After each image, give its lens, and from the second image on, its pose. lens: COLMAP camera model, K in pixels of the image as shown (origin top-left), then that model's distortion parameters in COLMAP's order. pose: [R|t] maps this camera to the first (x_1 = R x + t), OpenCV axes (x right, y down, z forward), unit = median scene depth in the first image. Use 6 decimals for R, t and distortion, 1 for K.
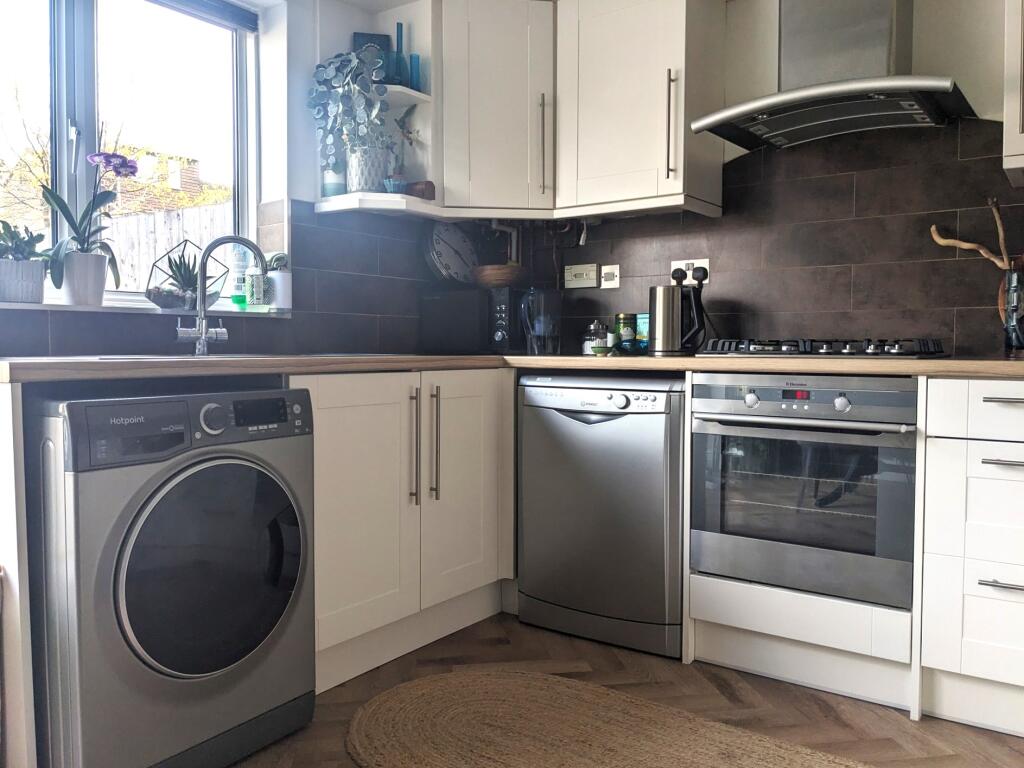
lens RADIAL K [[812.3, 0, 505.8], [0, 812.3, 383.6], [0, 0, 1]] dist [0.079111, -0.139509]
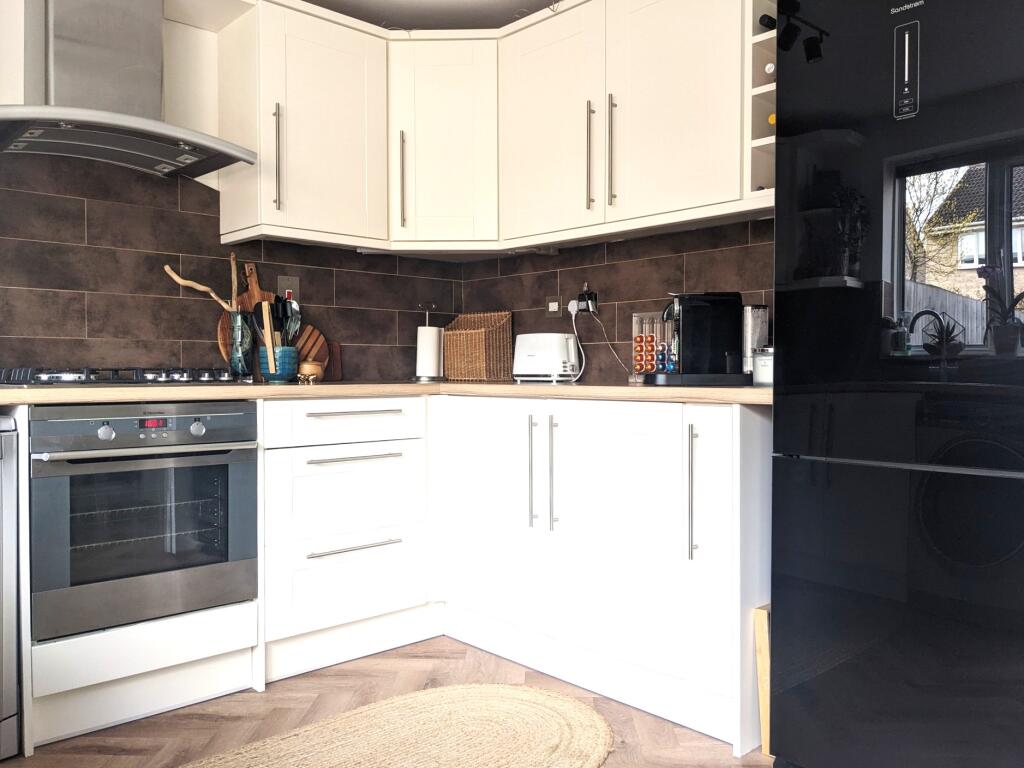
lens RADIAL K [[812.3, 0, 505.8], [0, 812.3, 383.6], [0, 0, 1]] dist [0.079111, -0.139509]
pose [[0.186730, -0.017220, 0.982260, -0.527032], [0.046835, 0.998866, 0.008607, -0.022288], [-0.981294, 0.044397, 0.187325, 0.372639]]
